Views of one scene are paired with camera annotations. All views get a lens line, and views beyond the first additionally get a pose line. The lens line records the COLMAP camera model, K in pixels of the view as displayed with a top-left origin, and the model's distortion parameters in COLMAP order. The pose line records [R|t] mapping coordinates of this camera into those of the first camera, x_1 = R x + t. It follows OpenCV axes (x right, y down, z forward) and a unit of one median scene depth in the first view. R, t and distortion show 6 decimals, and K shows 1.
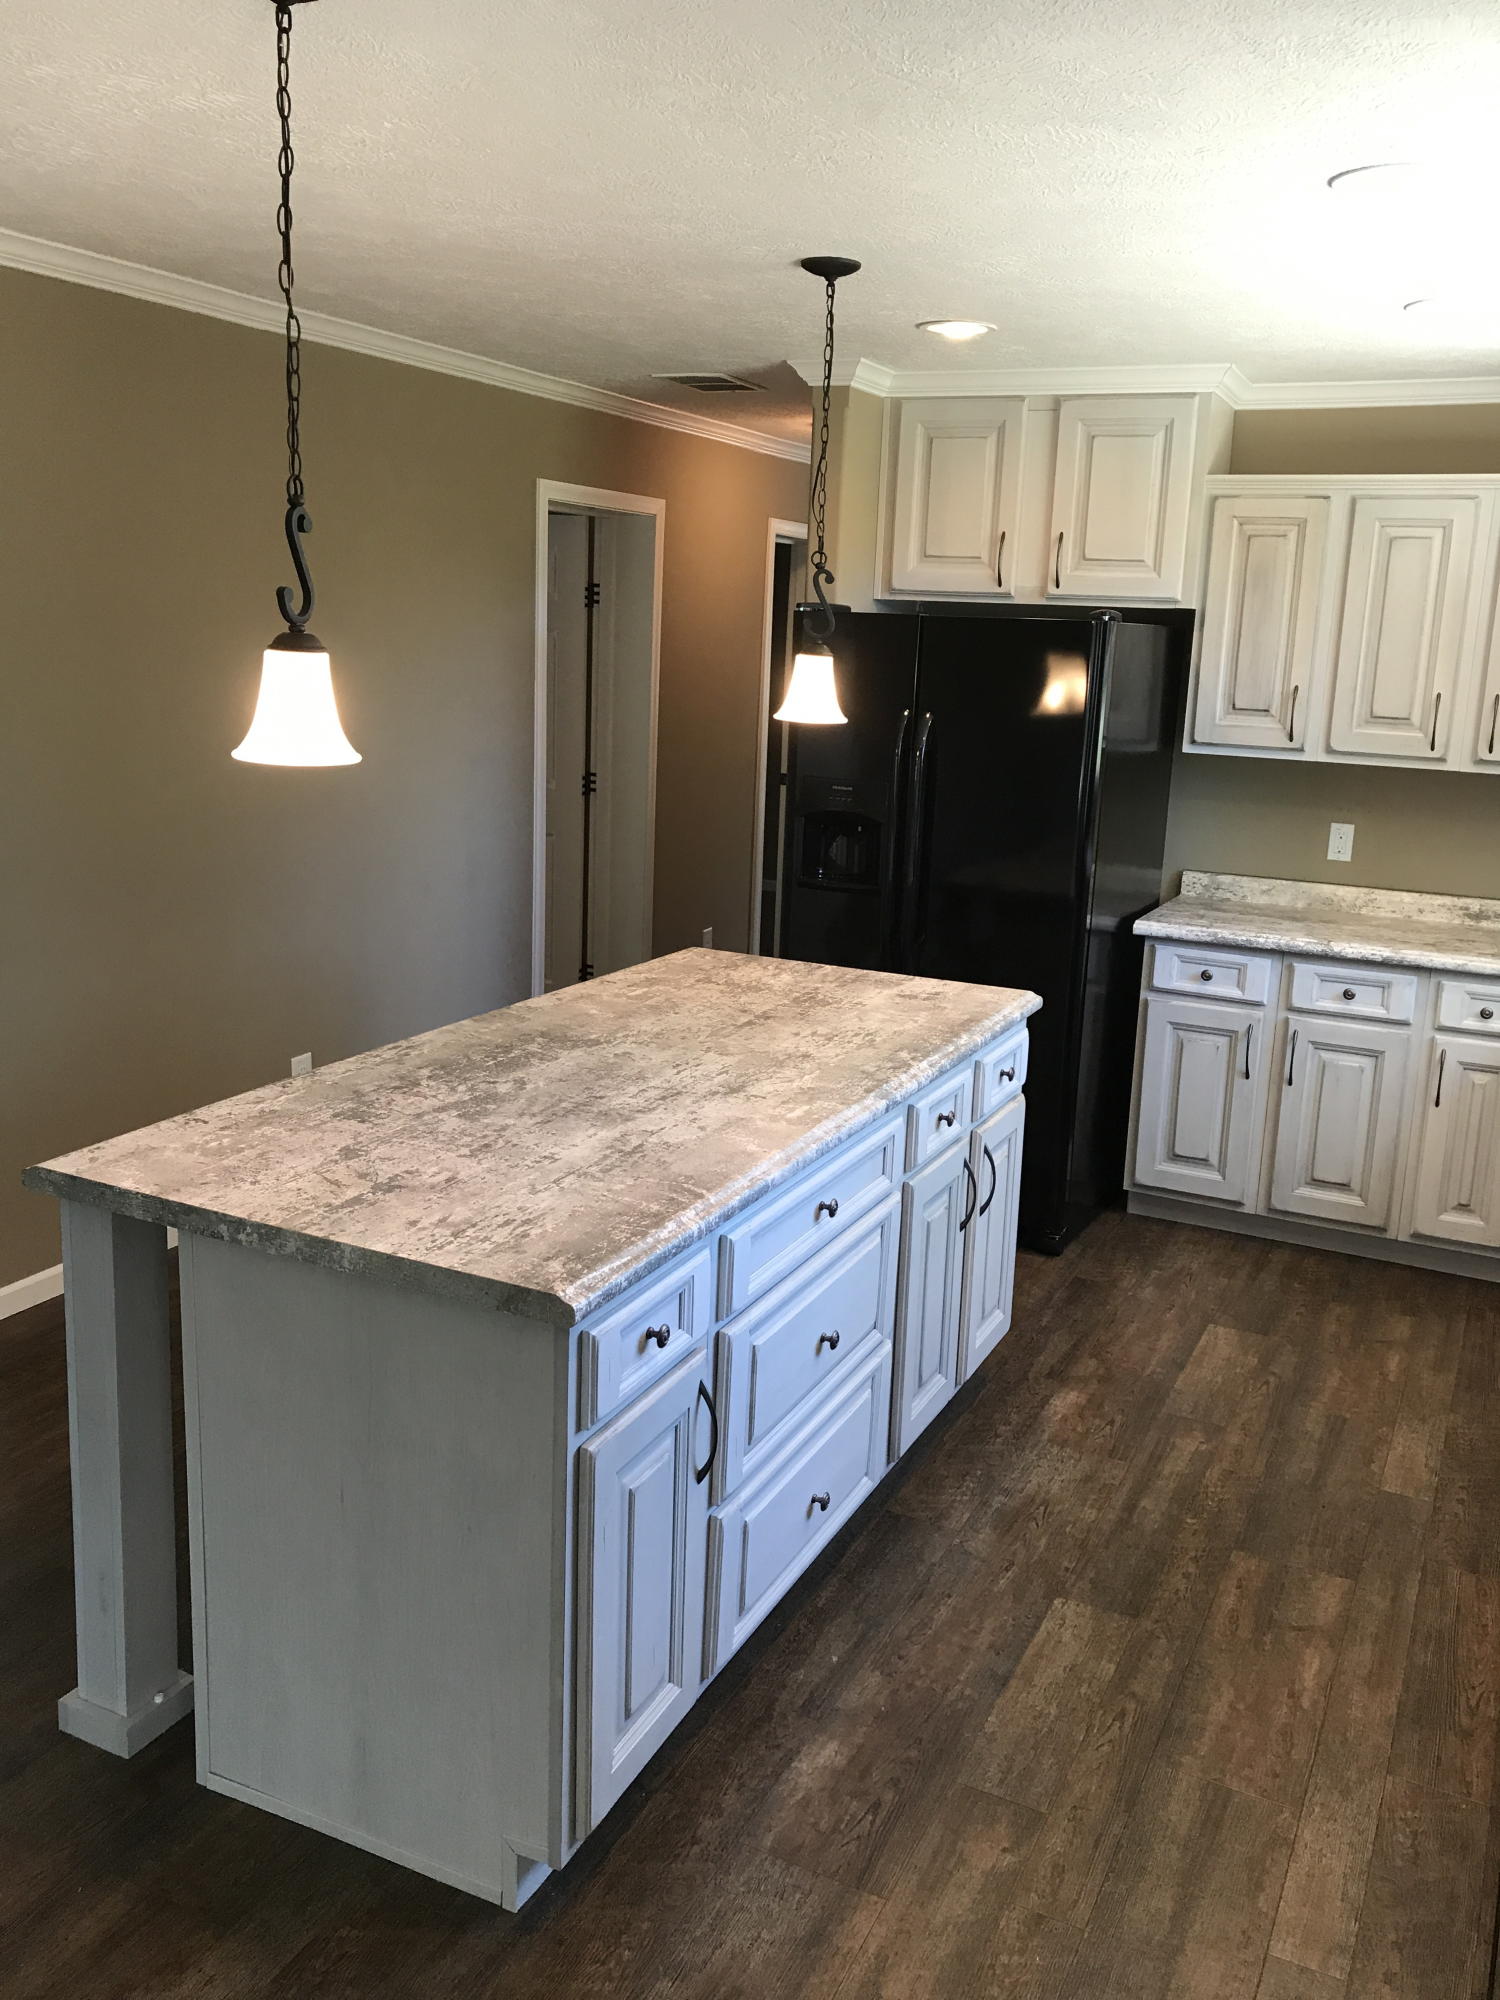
lens RADIAL K [[1658.5, 0, 756.6], [0, 1658.5, 988.4], [0, 0, 1]] dist [0.014695, -0.000620]
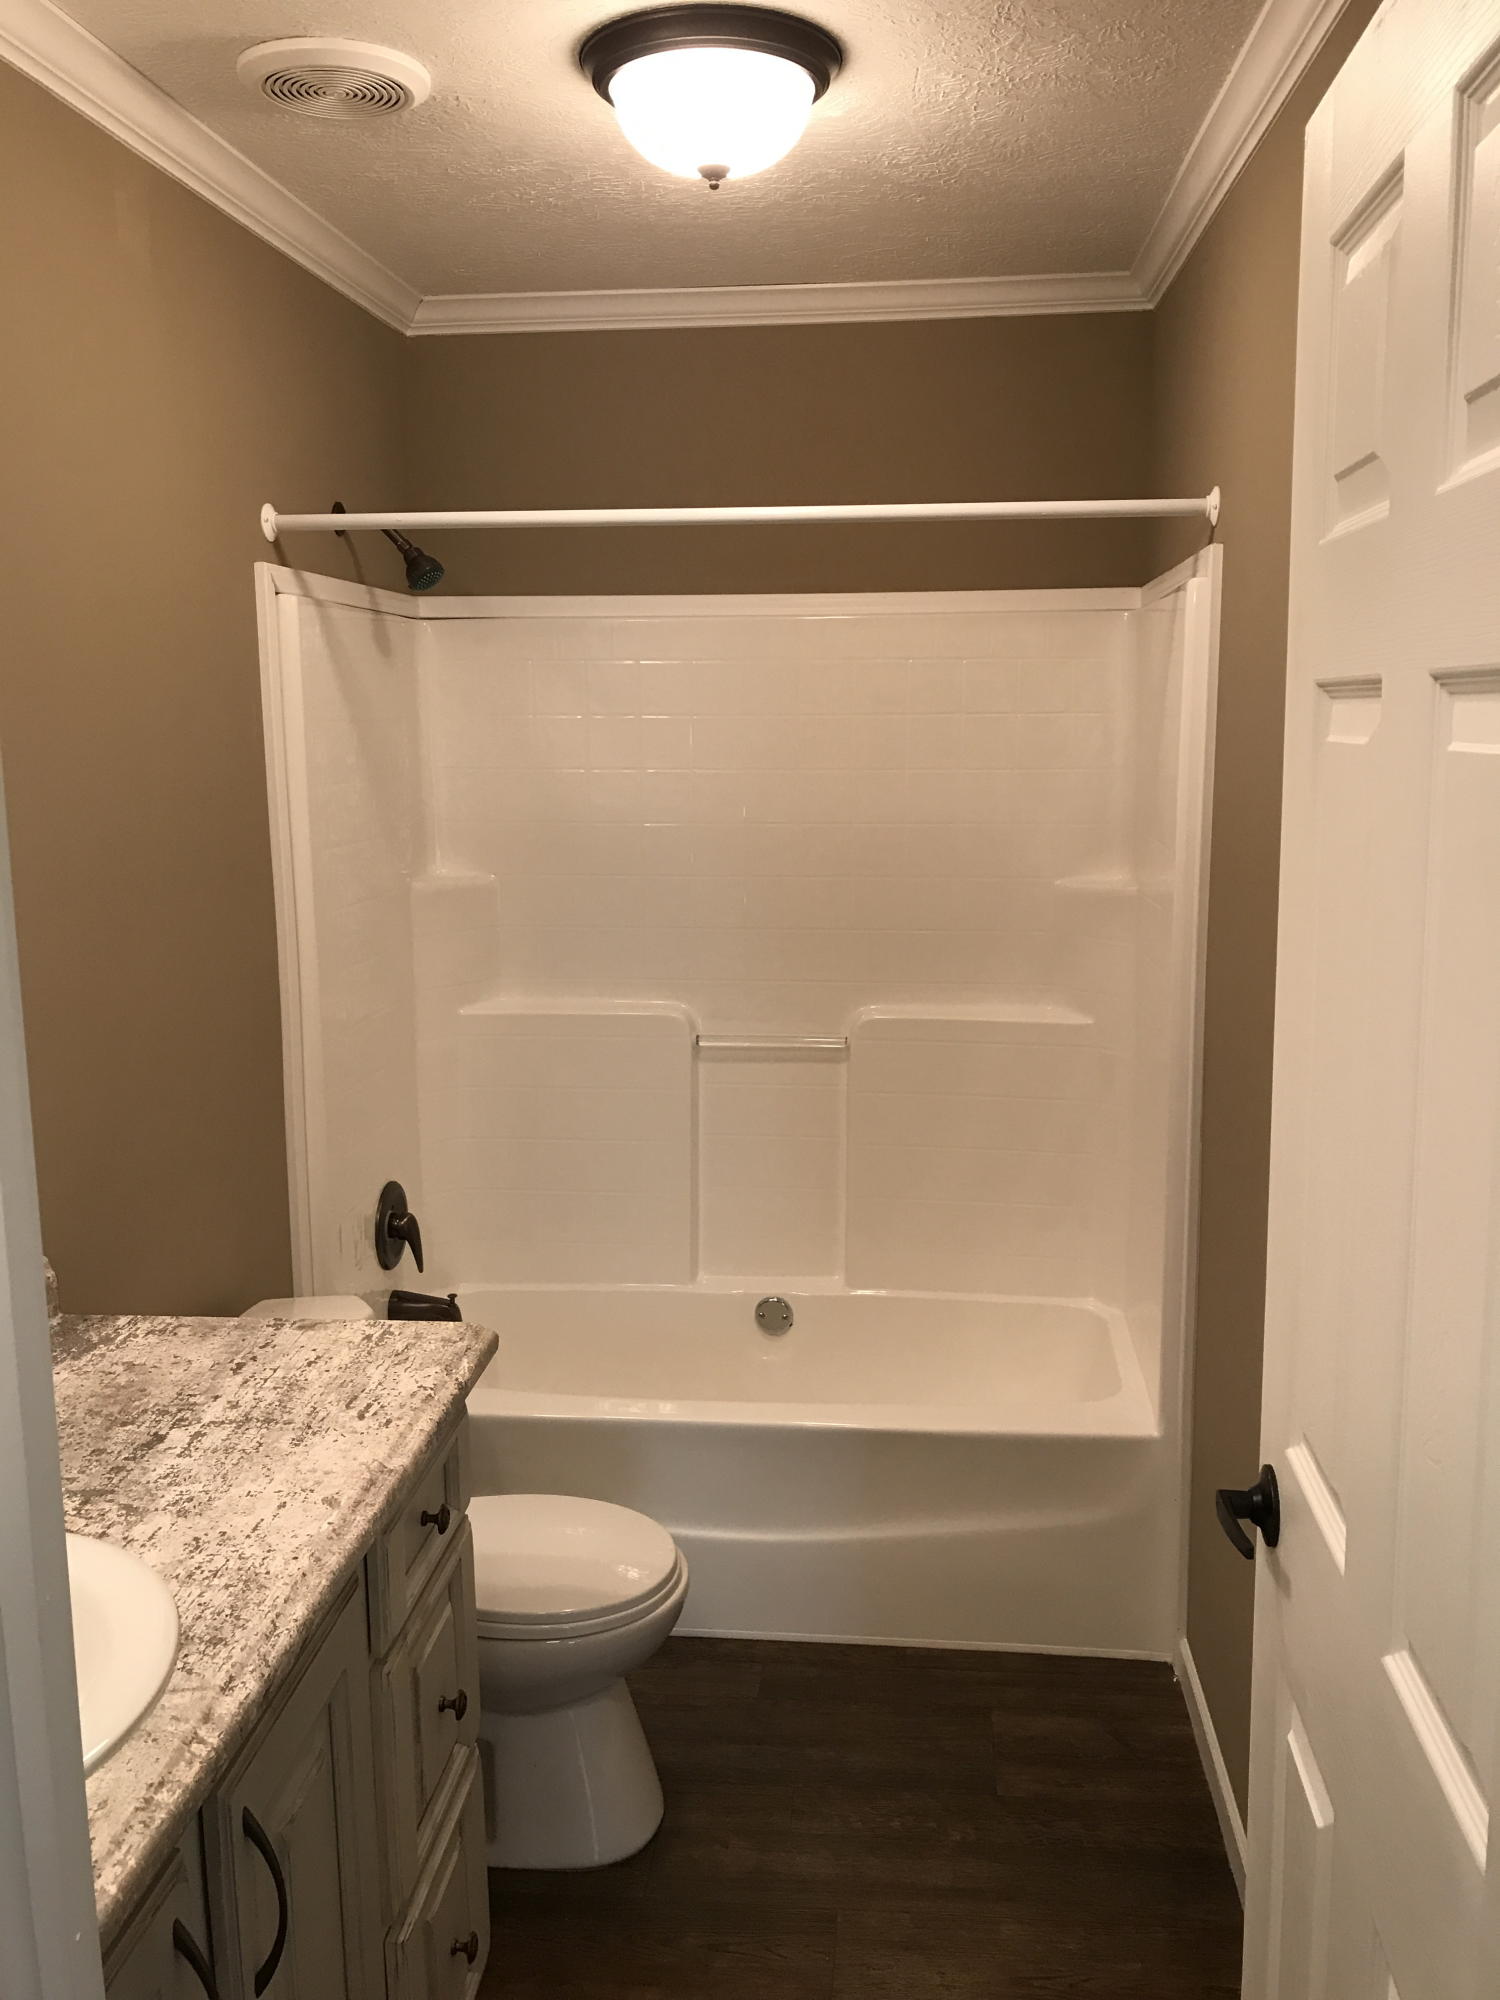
lens RADIAL K [[1644.1, 0, 756.1], [0, 1644.1, 994.4], [0, 0, 1]] dist [0.135300, -0.338944]
pose [[0.931966, -0.118419, 0.342660, -0.053061], [0.134840, 0.990567, -0.024411, -0.040706], [-0.336537, 0.068955, 0.939142, 0.288114]]
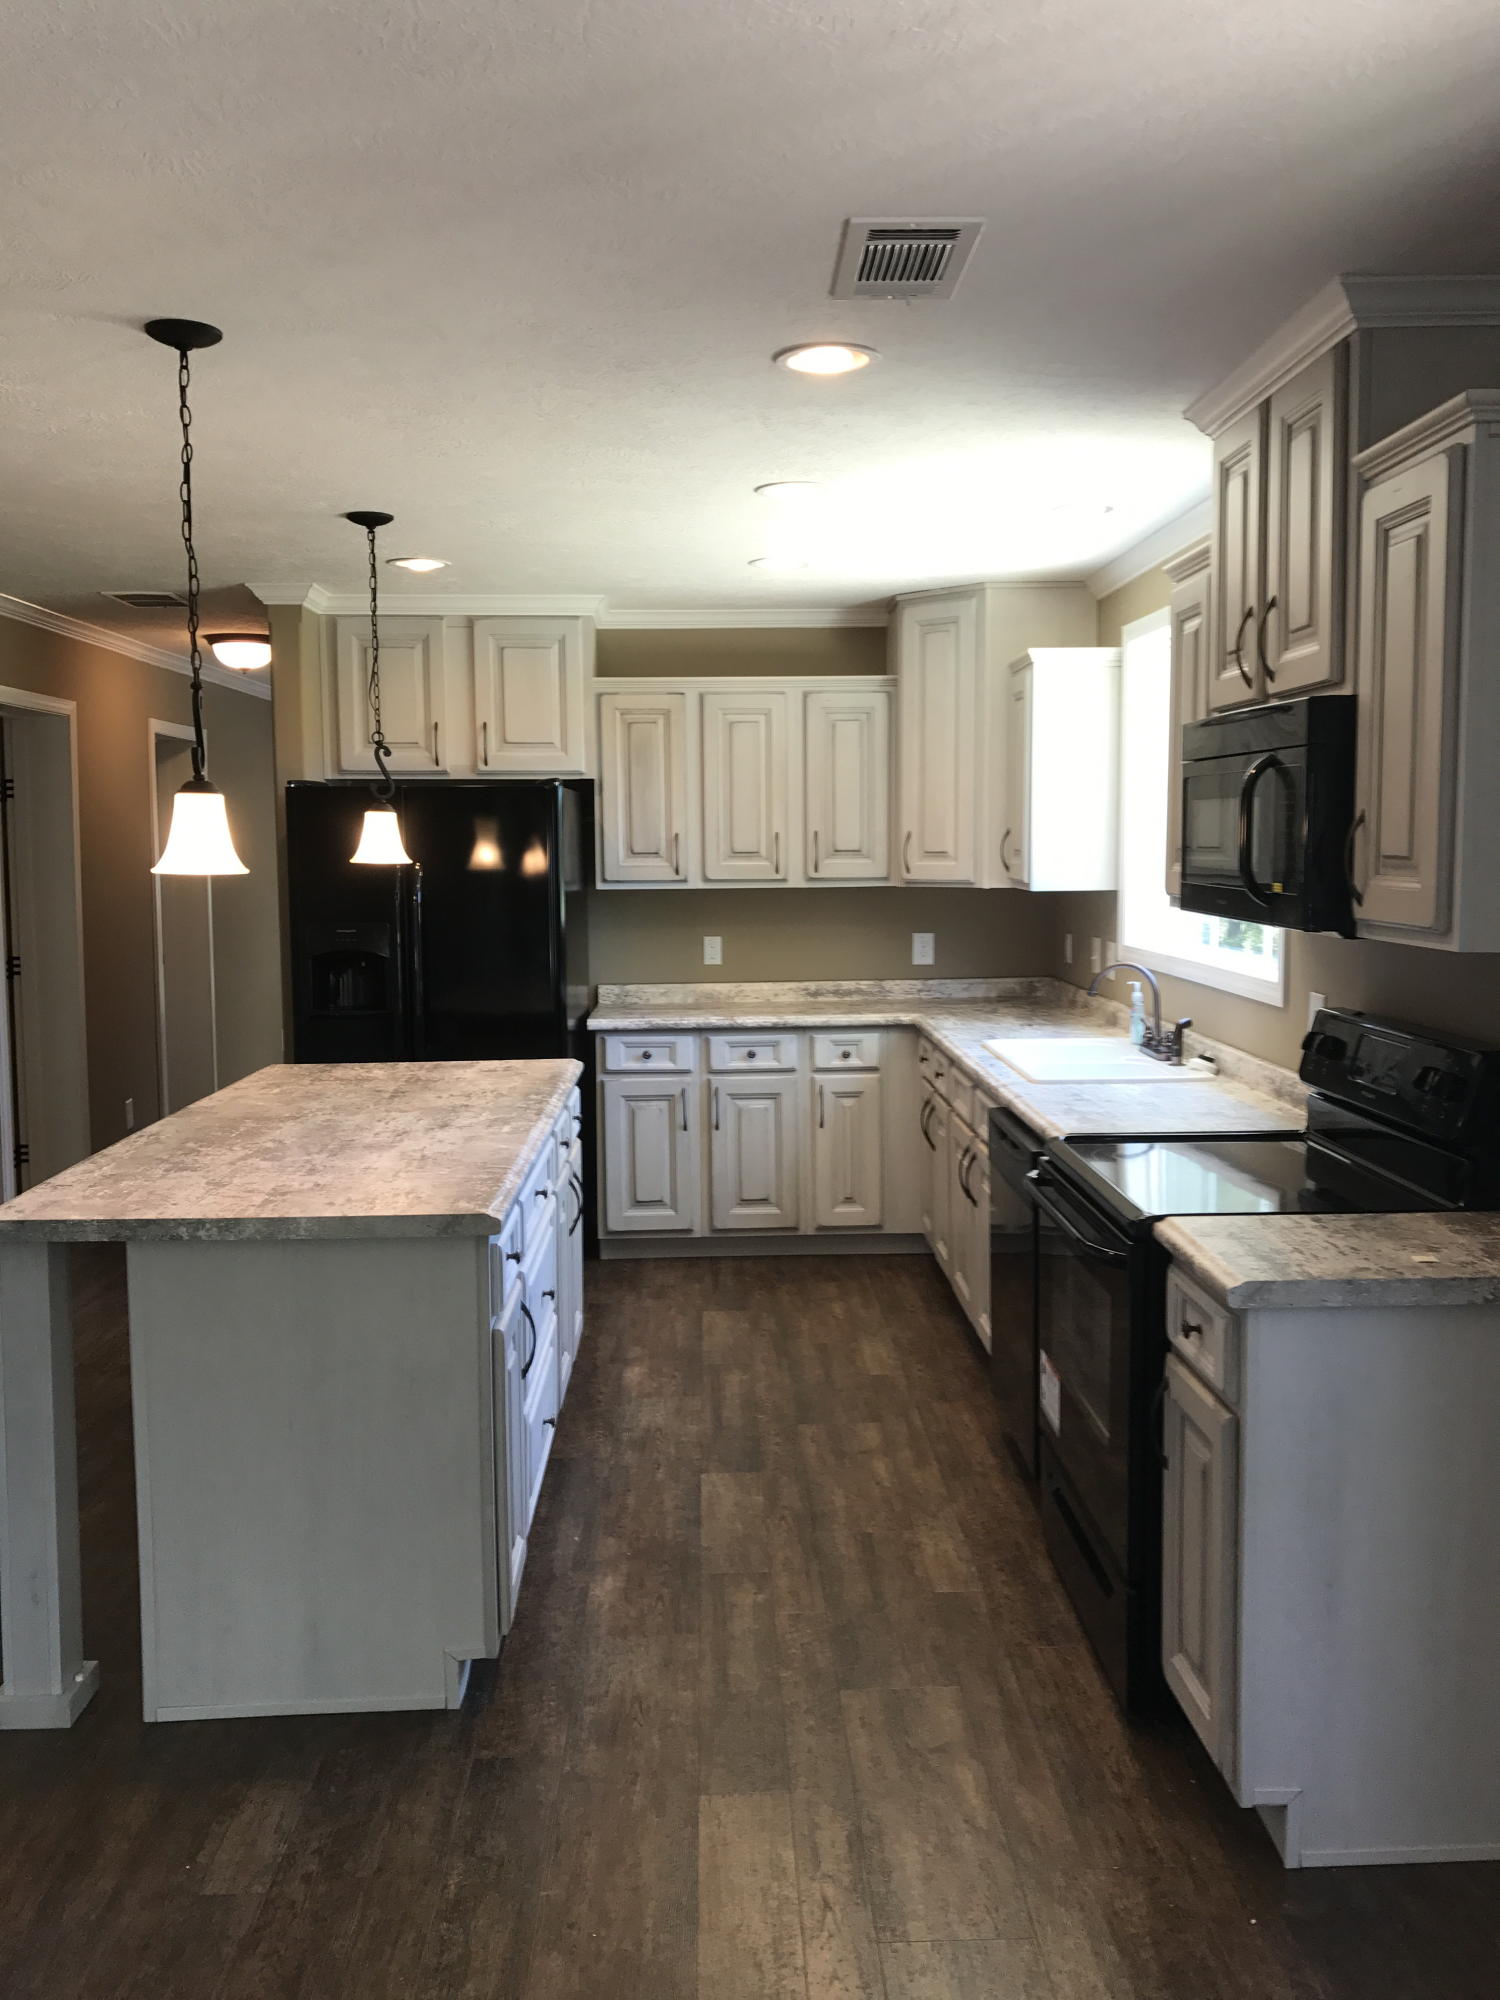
lens RADIAL K [[1644.1, 0, 756.1], [0, 1644.1, 994.4], [0, 0, 1]] dist [0.135300, -0.338944]
pose [[0.883870, -0.090749, 0.458844, -0.306768], [0.143645, 0.986256, -0.081644, 0.080893], [-0.445128, 0.138073, 0.884758, -0.228693]]
